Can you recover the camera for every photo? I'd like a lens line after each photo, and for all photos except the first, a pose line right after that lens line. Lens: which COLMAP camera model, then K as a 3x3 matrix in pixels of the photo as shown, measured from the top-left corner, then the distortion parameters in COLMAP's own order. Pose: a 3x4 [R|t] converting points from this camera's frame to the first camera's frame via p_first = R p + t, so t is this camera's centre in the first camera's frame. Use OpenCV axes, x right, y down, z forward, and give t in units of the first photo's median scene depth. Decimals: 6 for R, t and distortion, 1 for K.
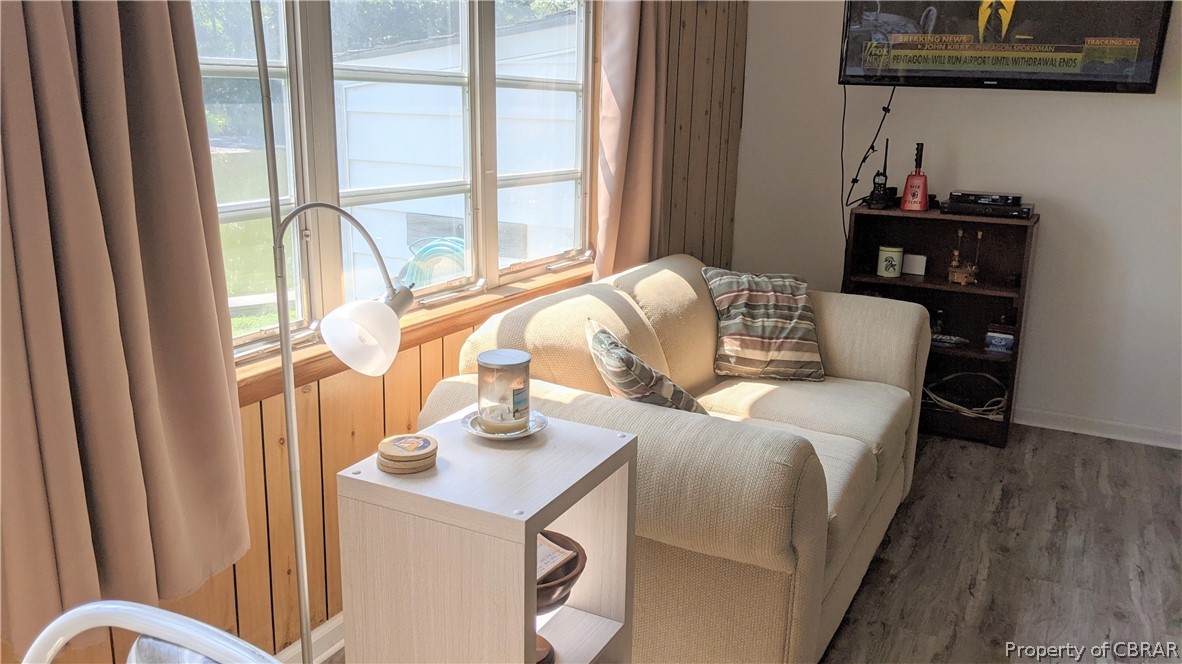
lens RADIAL K [[939.6, 0, 593.2], [0, 939.6, 321.6], [0, 0, 1]] dist [0.068416, -0.132867]
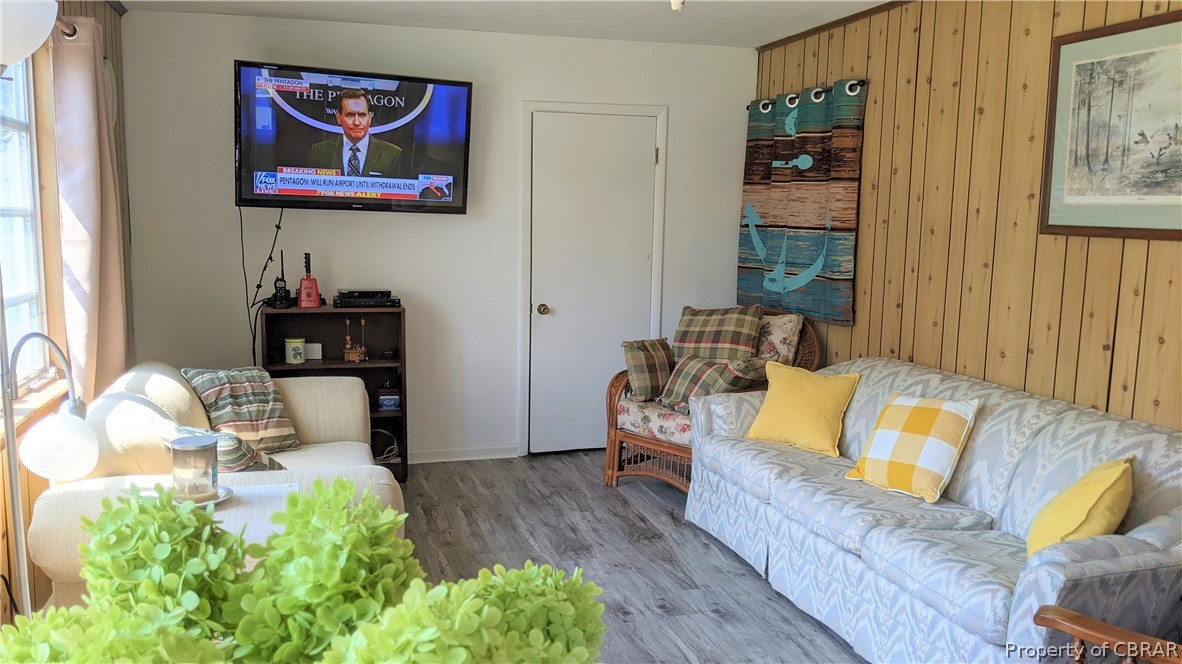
lens RADIAL K [[939.6, 0, 594.9], [0, 939.6, 337.7], [0, 0, 1]] dist [0.068416, -0.132867]
pose [[0.705553, -0.098656, 0.701756, -0.319292], [0.159003, 0.987053, -0.021099, 0.007257], [-0.690589, 0.126468, 0.712105, -0.148303]]
